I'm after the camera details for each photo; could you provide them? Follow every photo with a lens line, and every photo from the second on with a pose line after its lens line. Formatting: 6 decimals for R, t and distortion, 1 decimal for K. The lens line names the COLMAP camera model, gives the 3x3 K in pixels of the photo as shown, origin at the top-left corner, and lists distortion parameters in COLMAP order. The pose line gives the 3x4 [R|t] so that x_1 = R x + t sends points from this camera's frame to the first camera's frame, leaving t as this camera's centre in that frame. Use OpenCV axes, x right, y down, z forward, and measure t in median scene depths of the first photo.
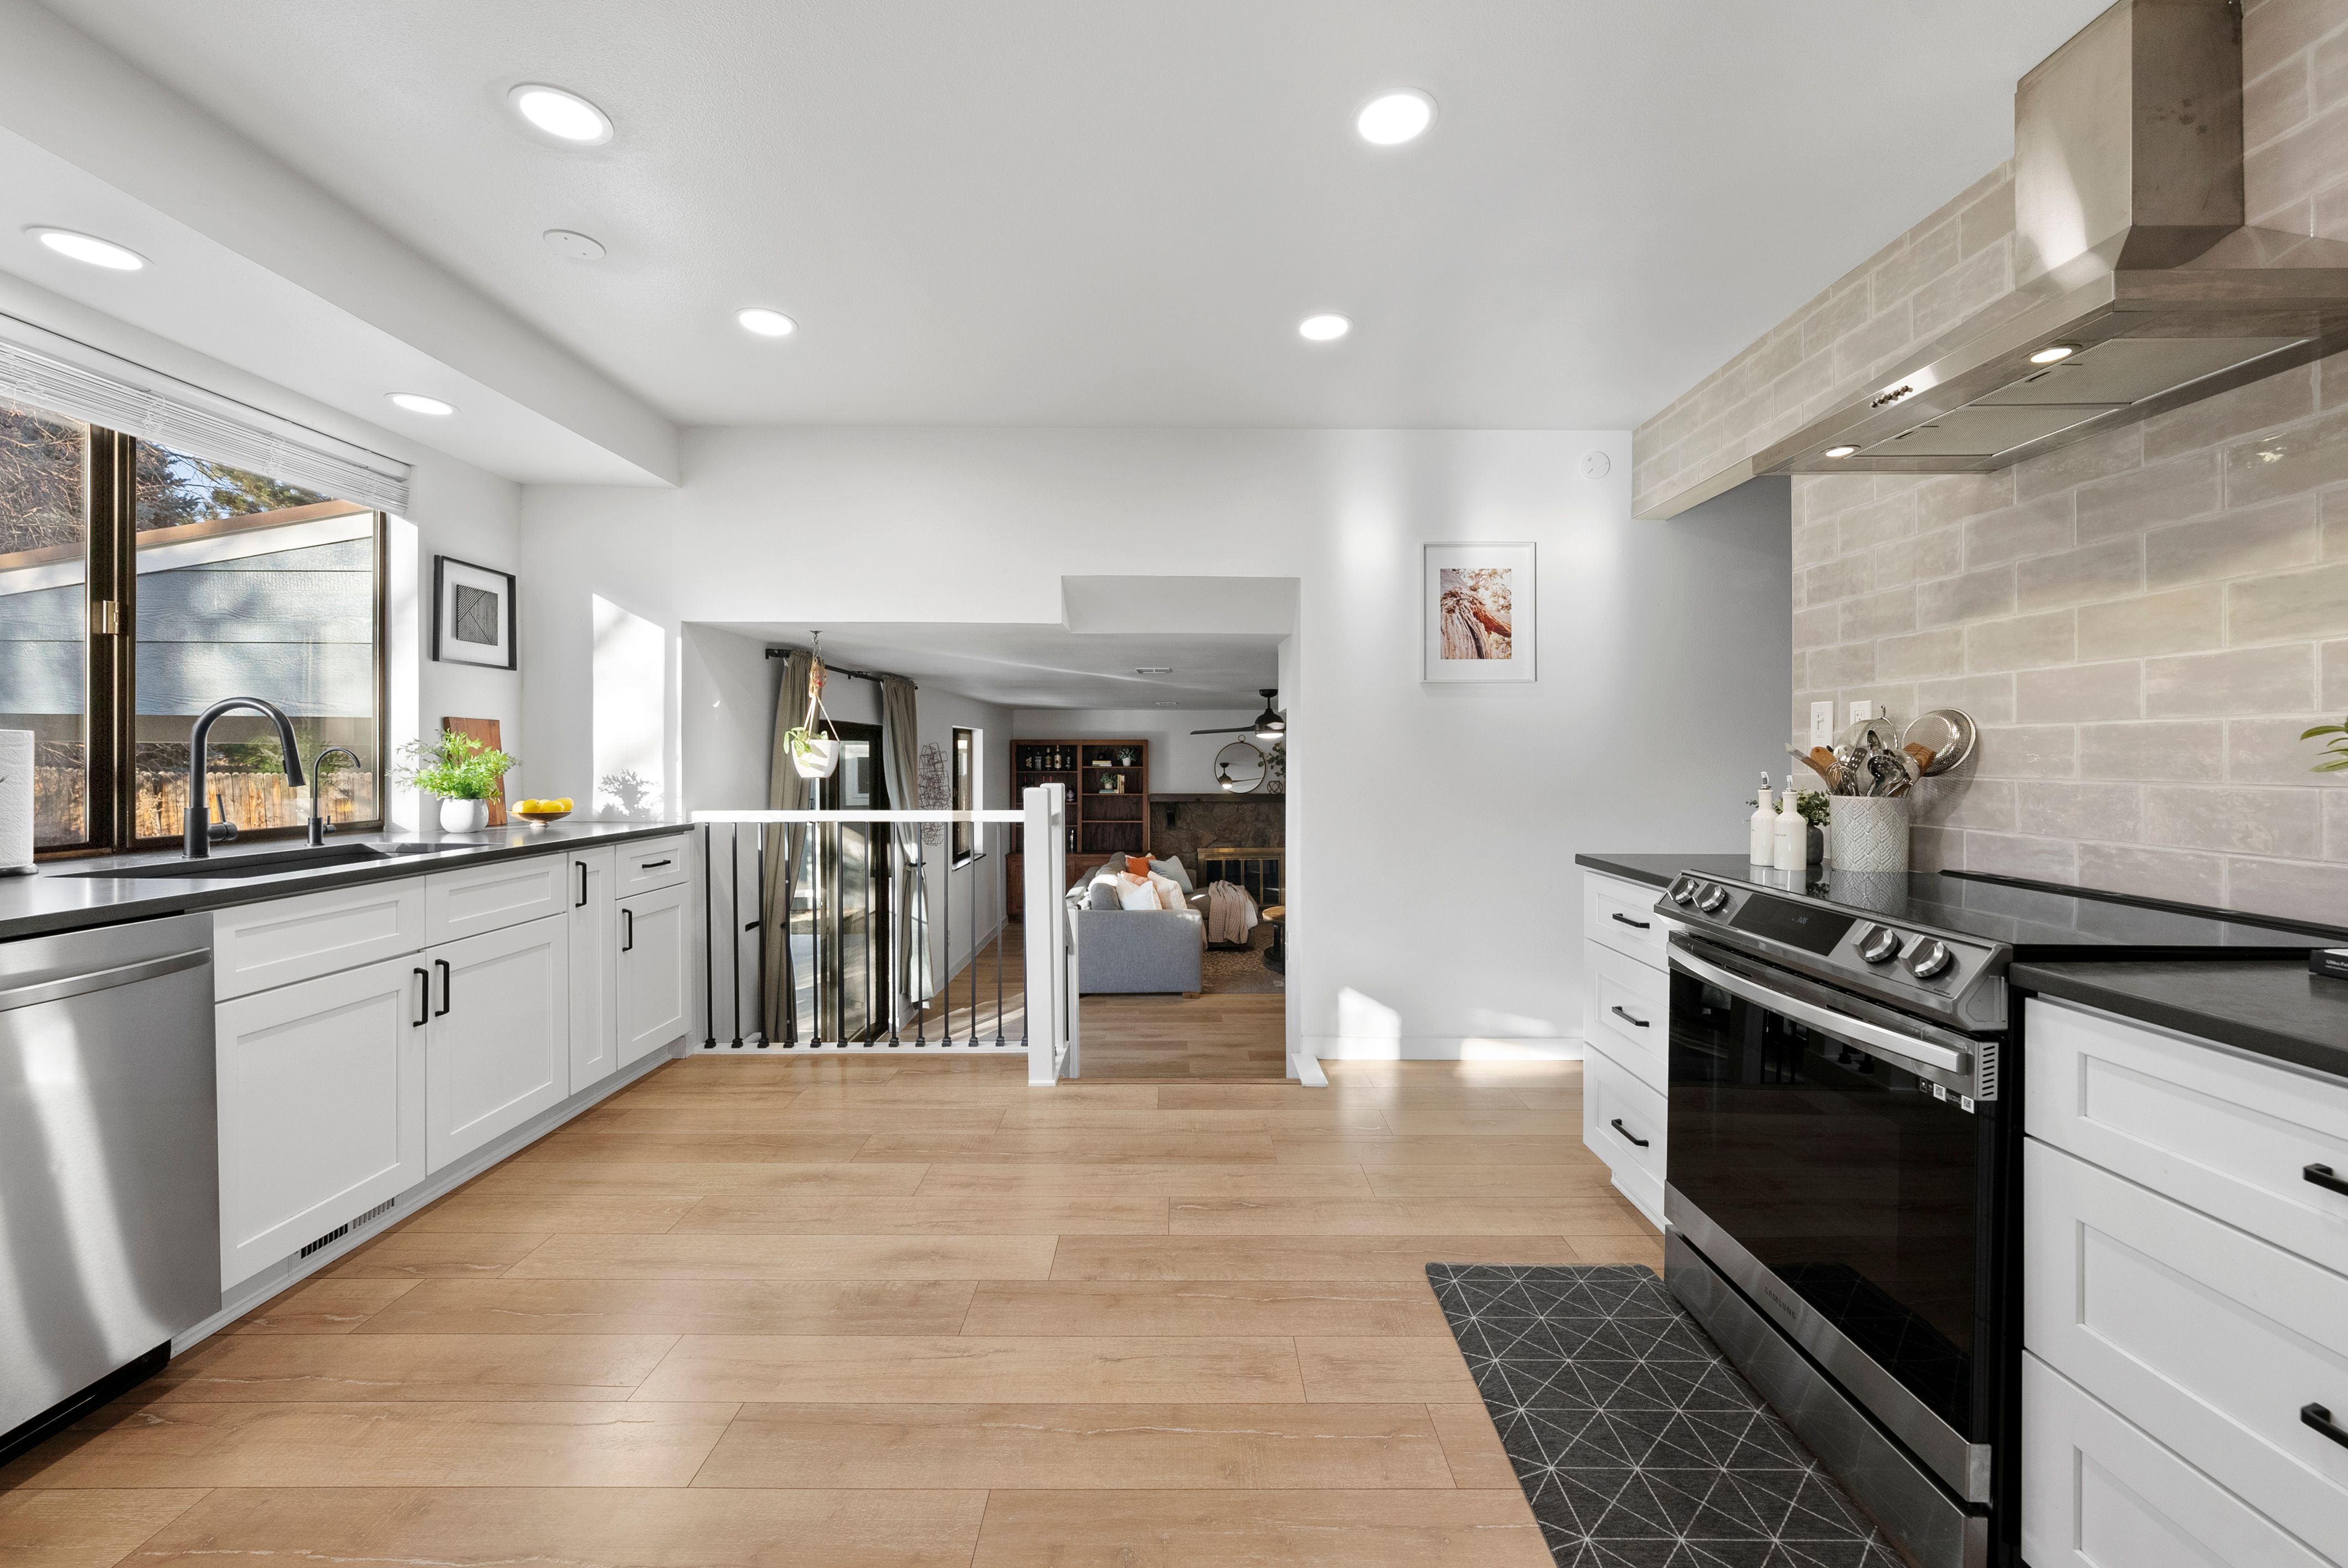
lens RADIAL K [[922.2, 0, 1180.8], [0, 922.2, 766.1], [0, 0, 1]] dist [-0.001031, -0.000895]
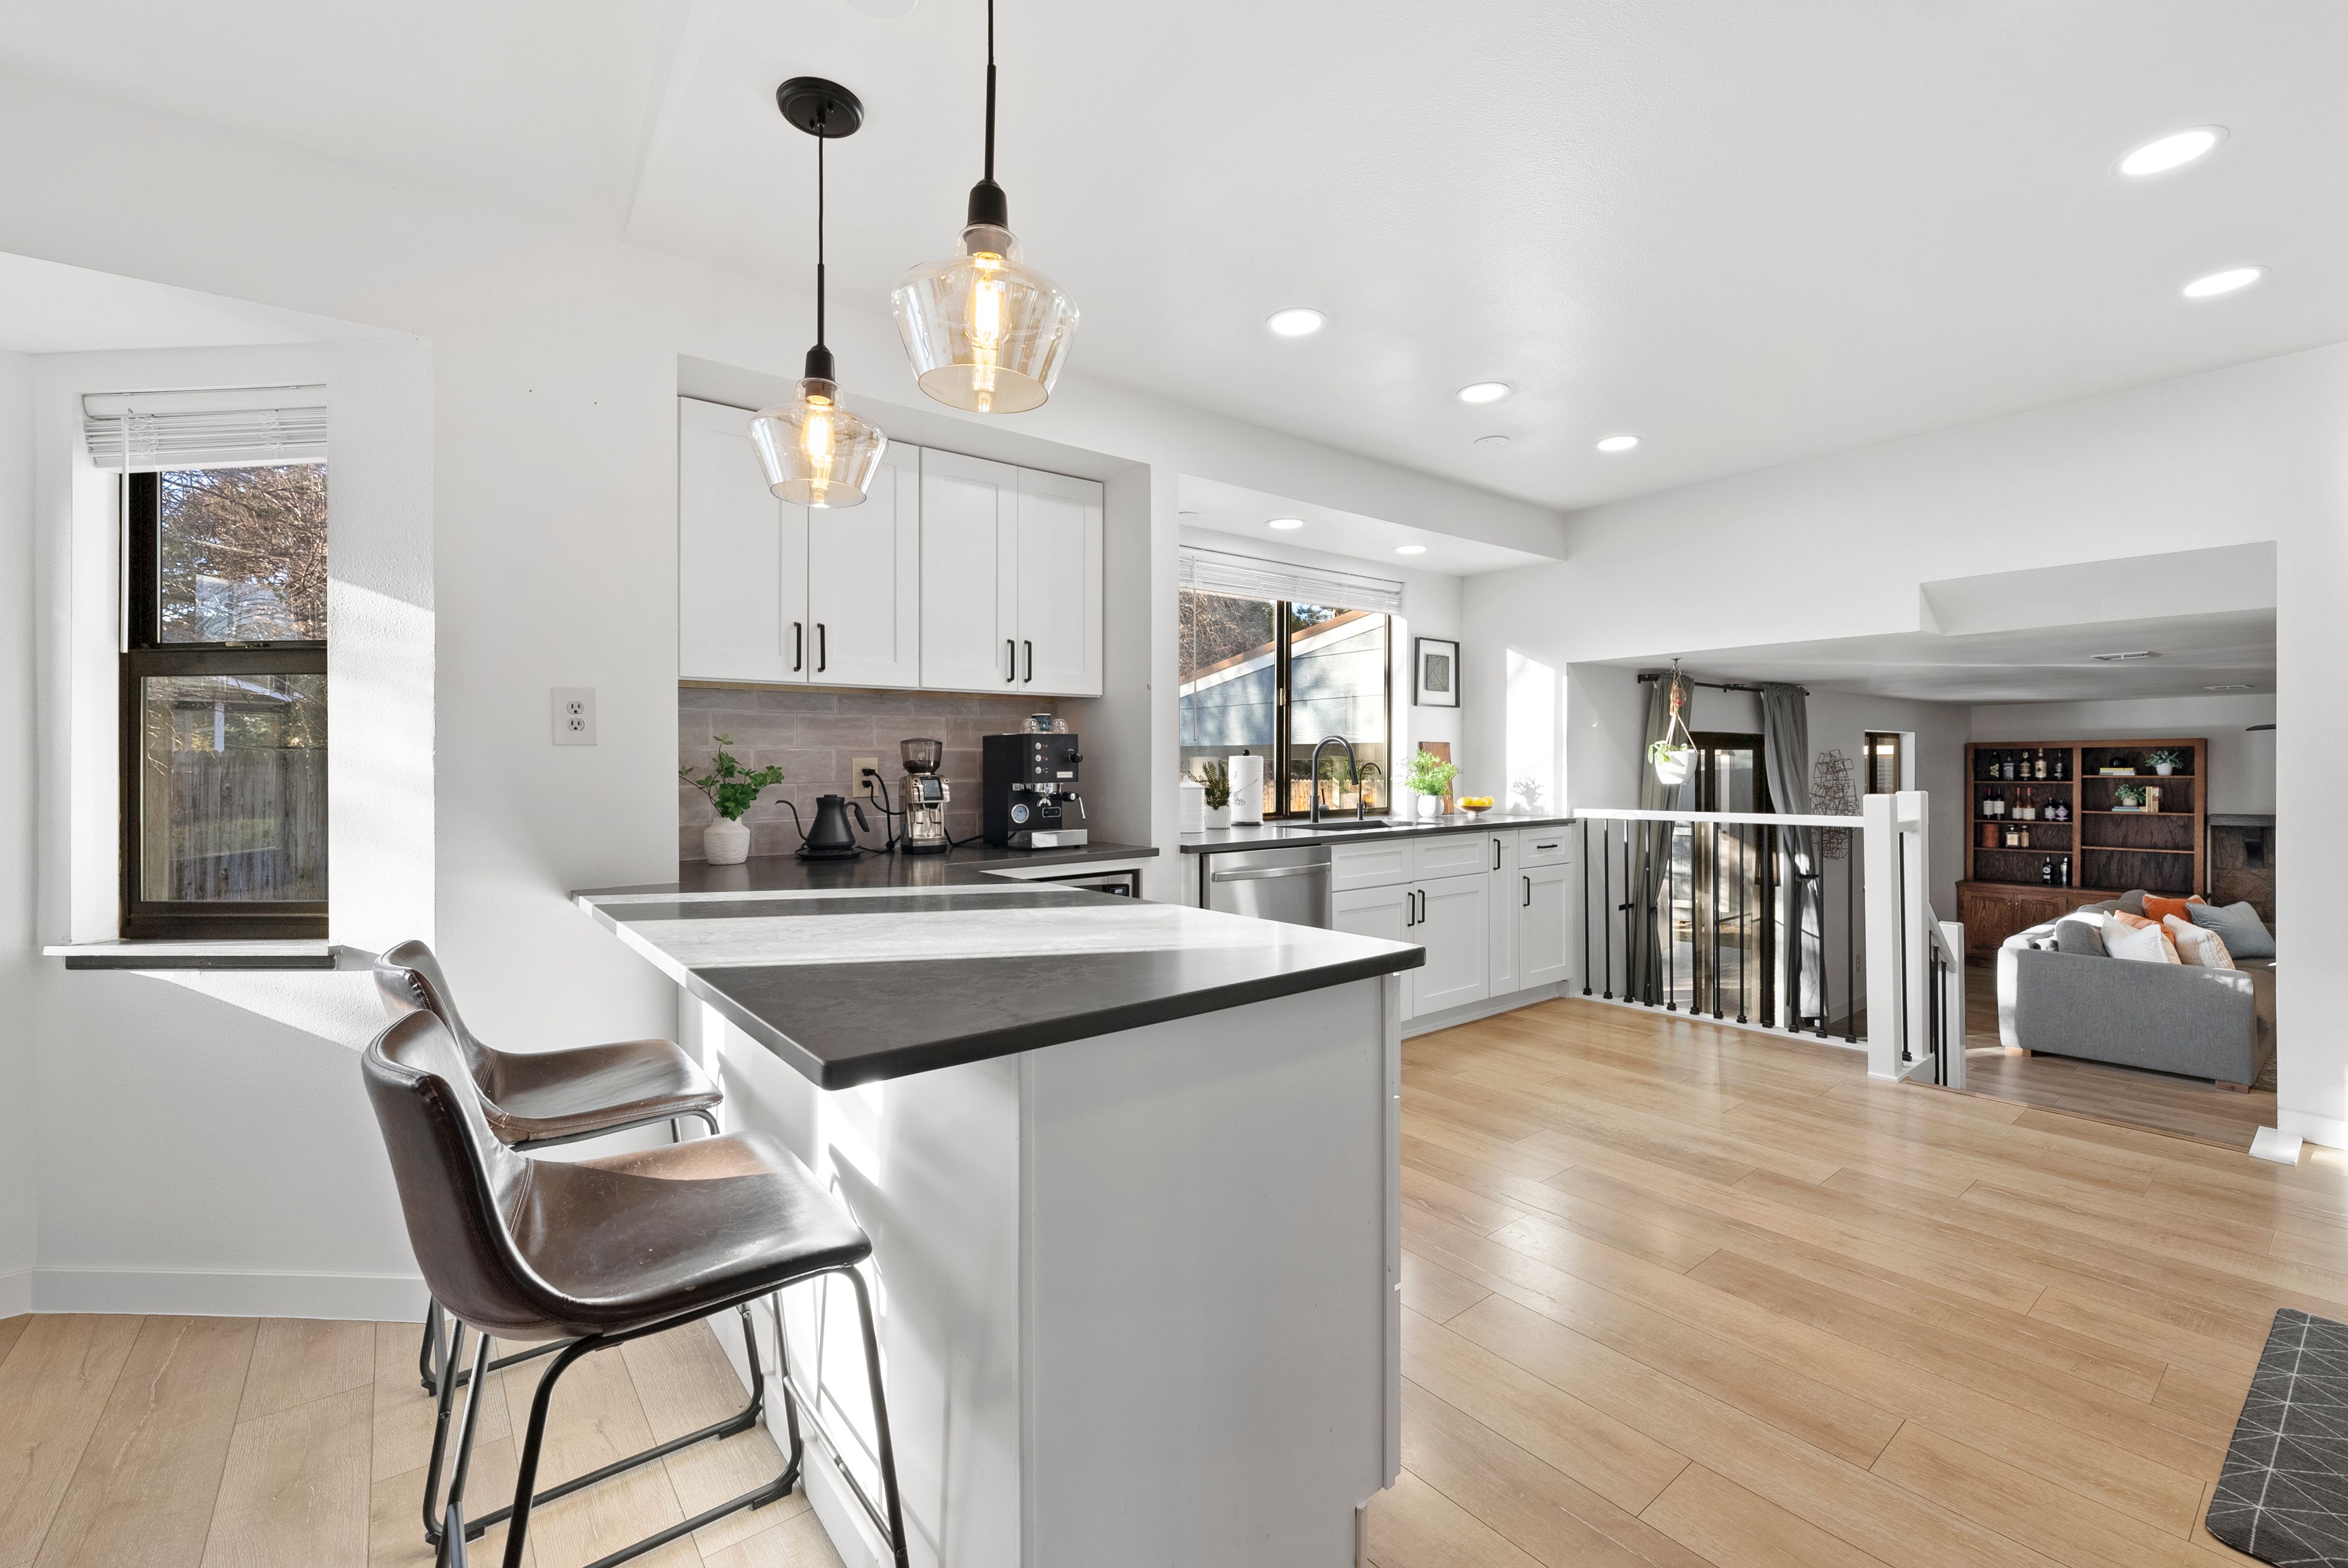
lens RADIAL K [[992.3, 0, 1174.5], [0, 992.3, 772.4], [0, 0, 1]] dist [-0.001898, 0.000122]
pose [[0.616965, -0.001143, -0.786990, 0.287604], [-0.001144, 0.999997, -0.002349, 0.002325], [0.786990, 0.002350, 0.616962, -0.394266]]
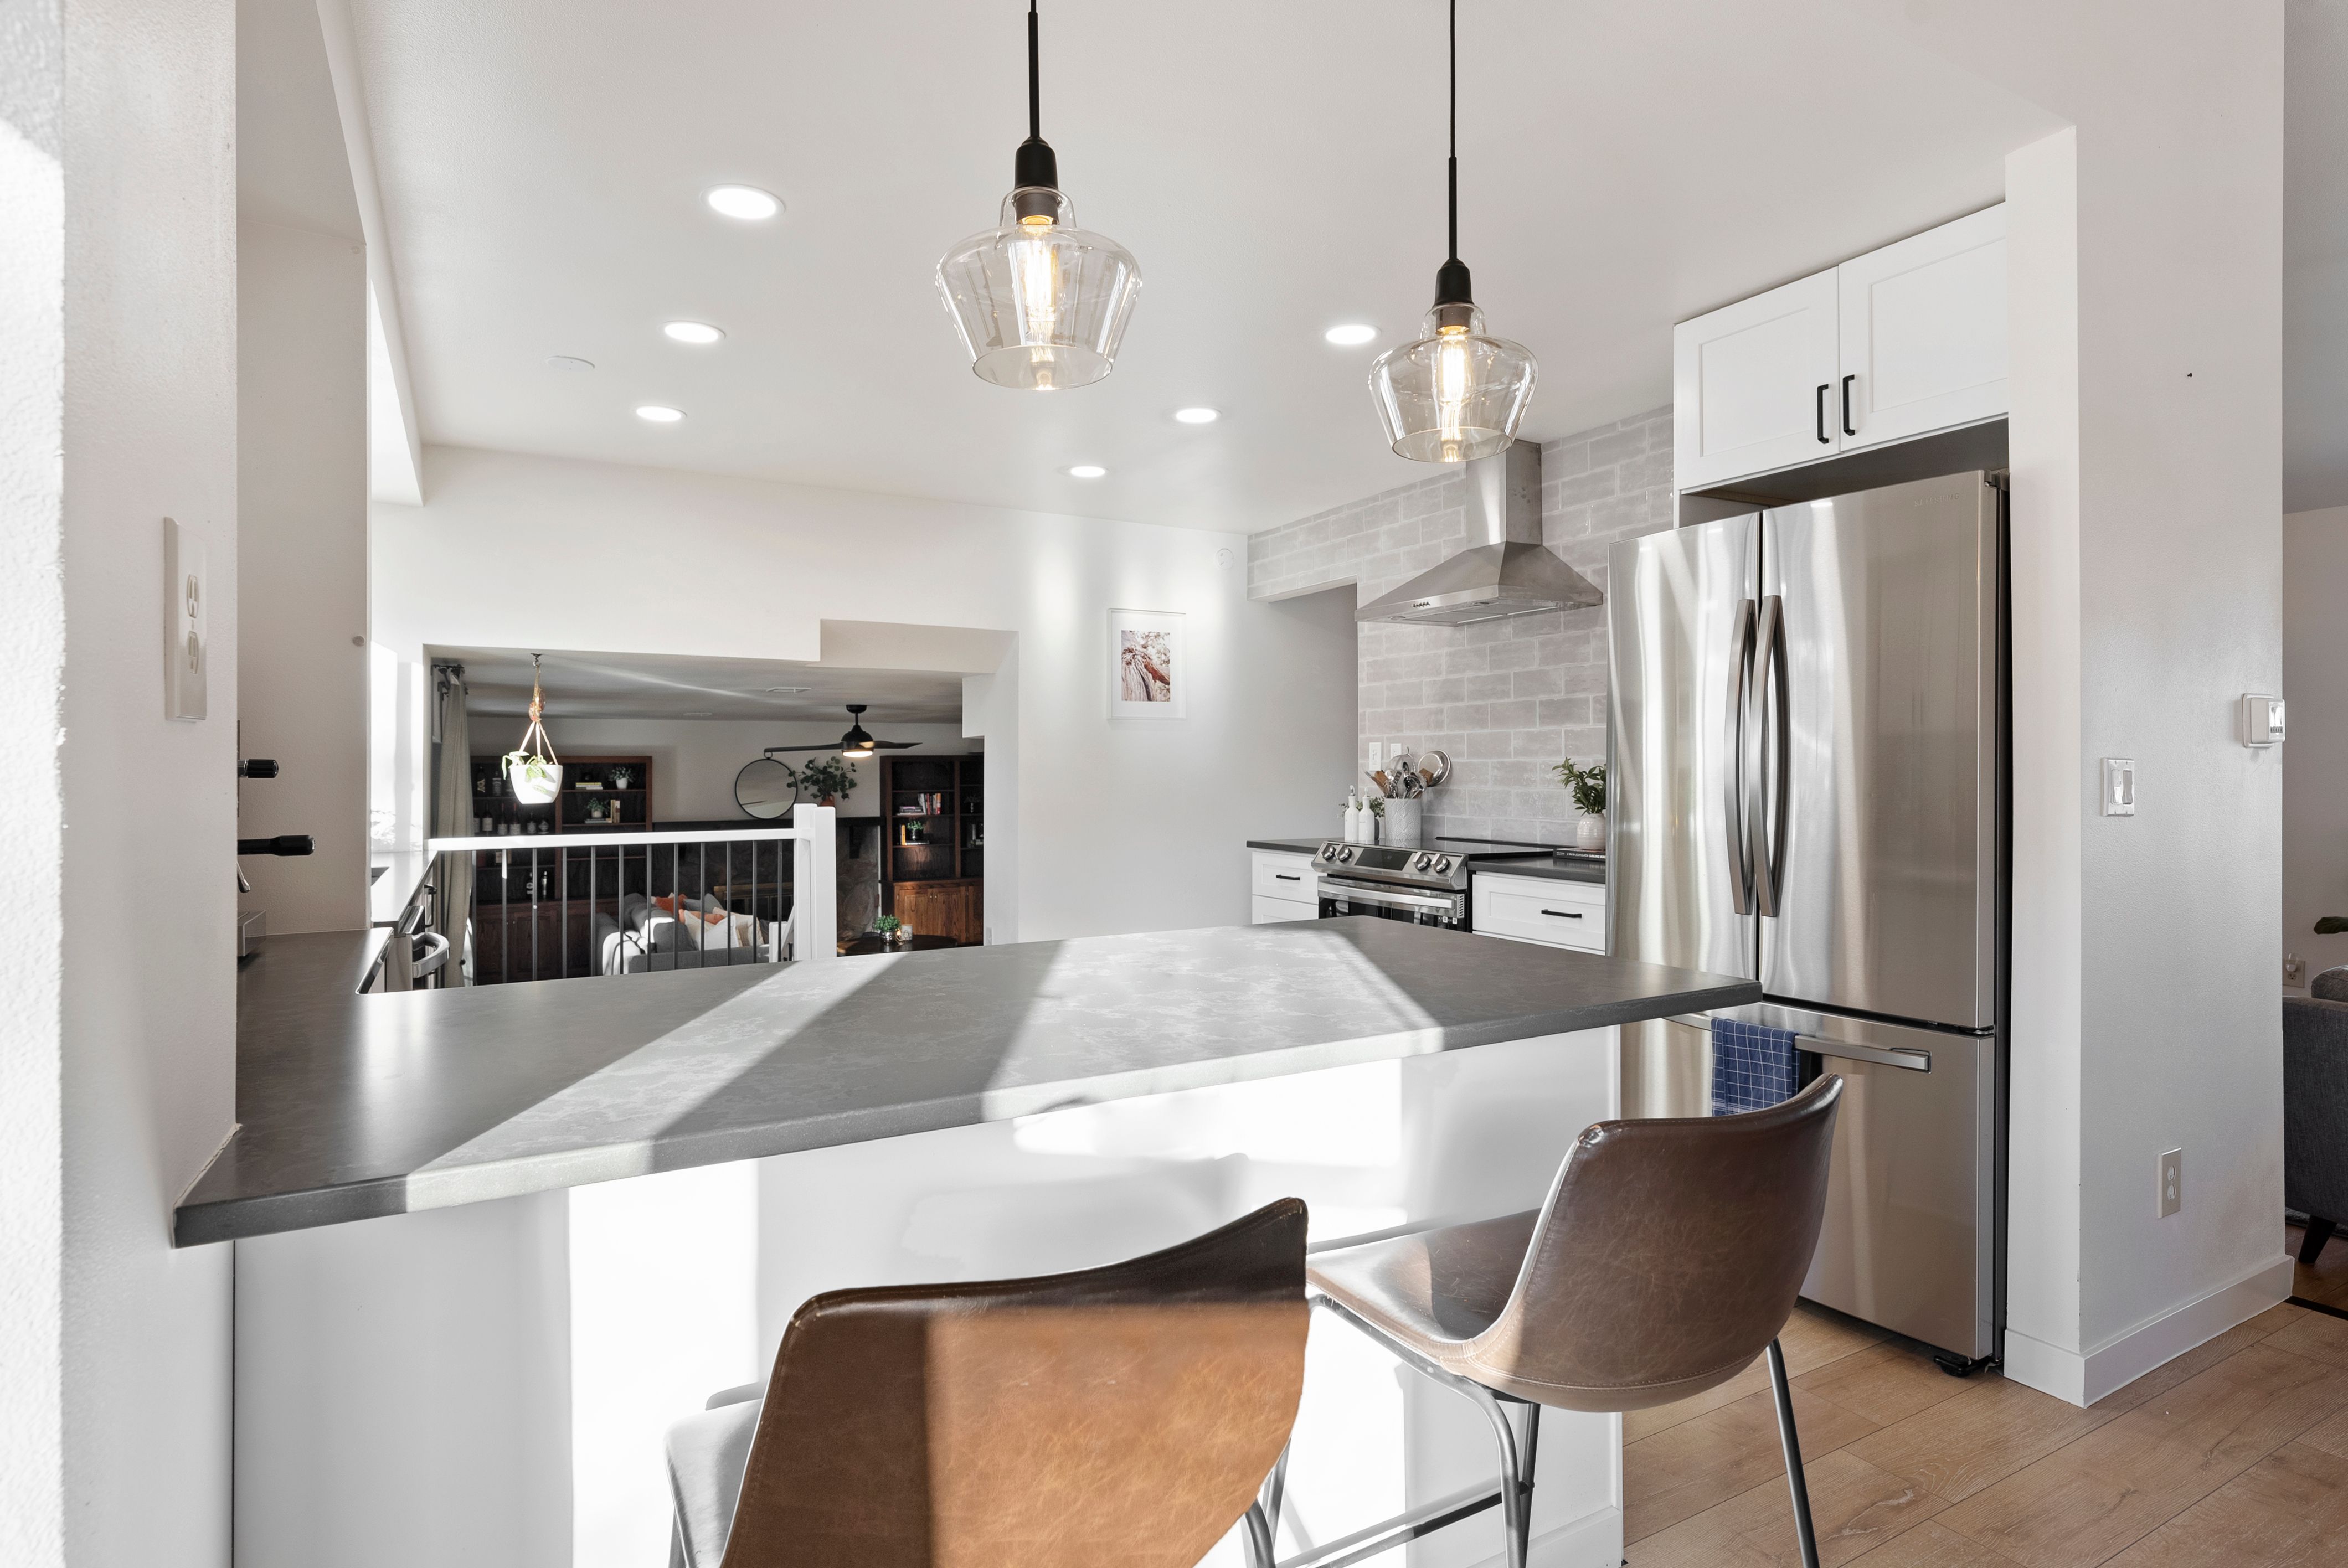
lens RADIAL K [[1164.0, 0, 1188.3], [0, 1164.0, 794.5], [0, 0, 1]] dist [0.005415, -0.002790]
pose [[0.874189, -0.015695, 0.485332, -0.600307], [0.011552, 0.999867, 0.011527, -0.005227], [-0.485449, -0.004470, 0.874254, -0.647271]]
